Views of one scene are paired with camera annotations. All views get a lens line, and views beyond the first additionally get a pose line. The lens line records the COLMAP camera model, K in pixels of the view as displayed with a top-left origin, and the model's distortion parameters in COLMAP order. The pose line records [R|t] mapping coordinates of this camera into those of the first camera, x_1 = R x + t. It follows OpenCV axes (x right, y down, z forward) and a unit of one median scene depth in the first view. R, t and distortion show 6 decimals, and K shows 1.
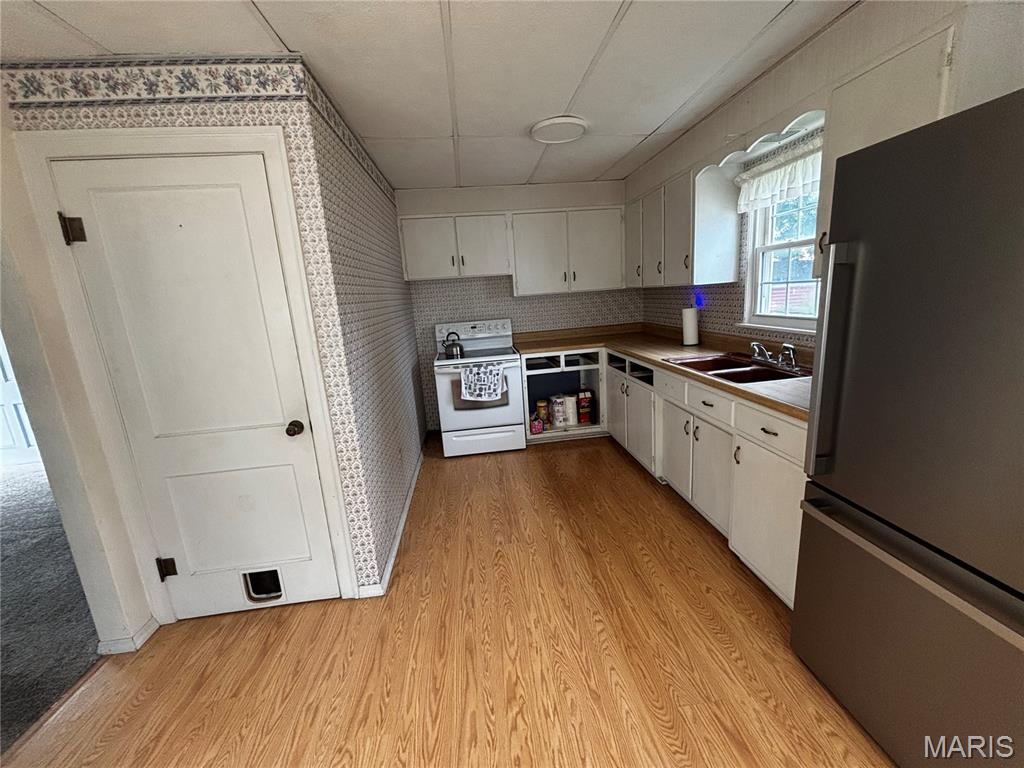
lens RADIAL K [[415.1, 0, 514.6], [0, 415.1, 381.2], [0, 0, 1]] dist [0.008744, 0.000043]
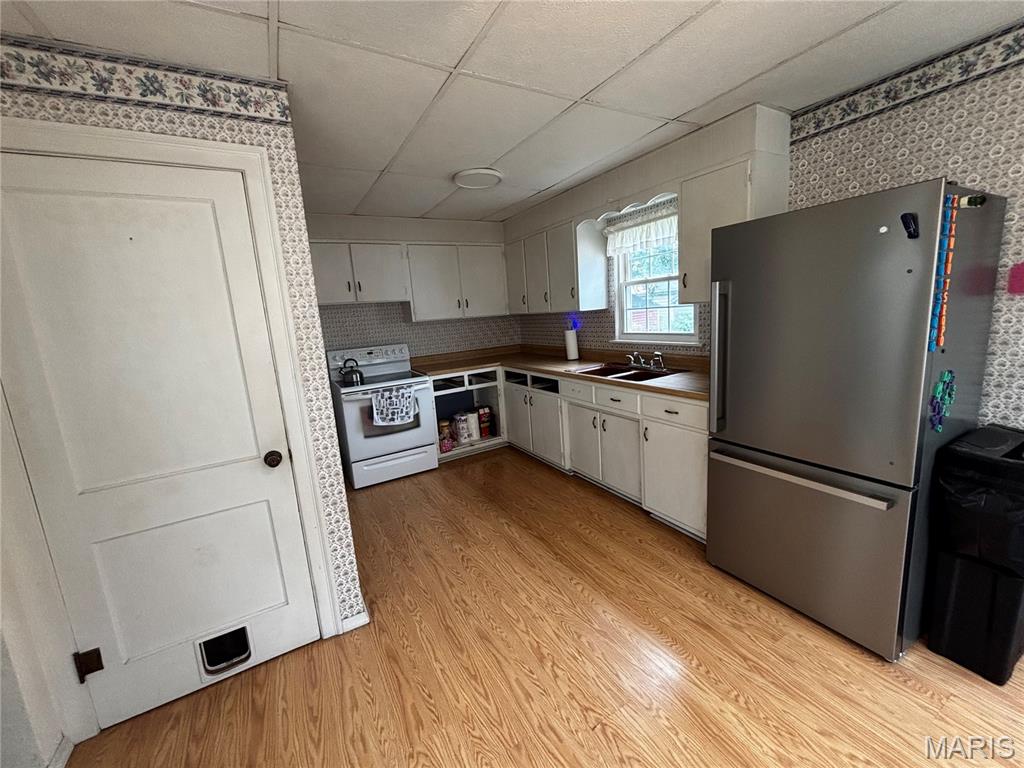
lens RADIAL K [[415.1, 0, 514.6], [0, 415.1, 381.2], [0, 0, 1]] dist [0.008744, 0.000043]
pose [[0.915868, -0.065927, 0.396030, -0.309016], [0.092721, 0.994492, -0.048877, 0.027921], [-0.390627, 0.081486, 0.916936, -0.061942]]
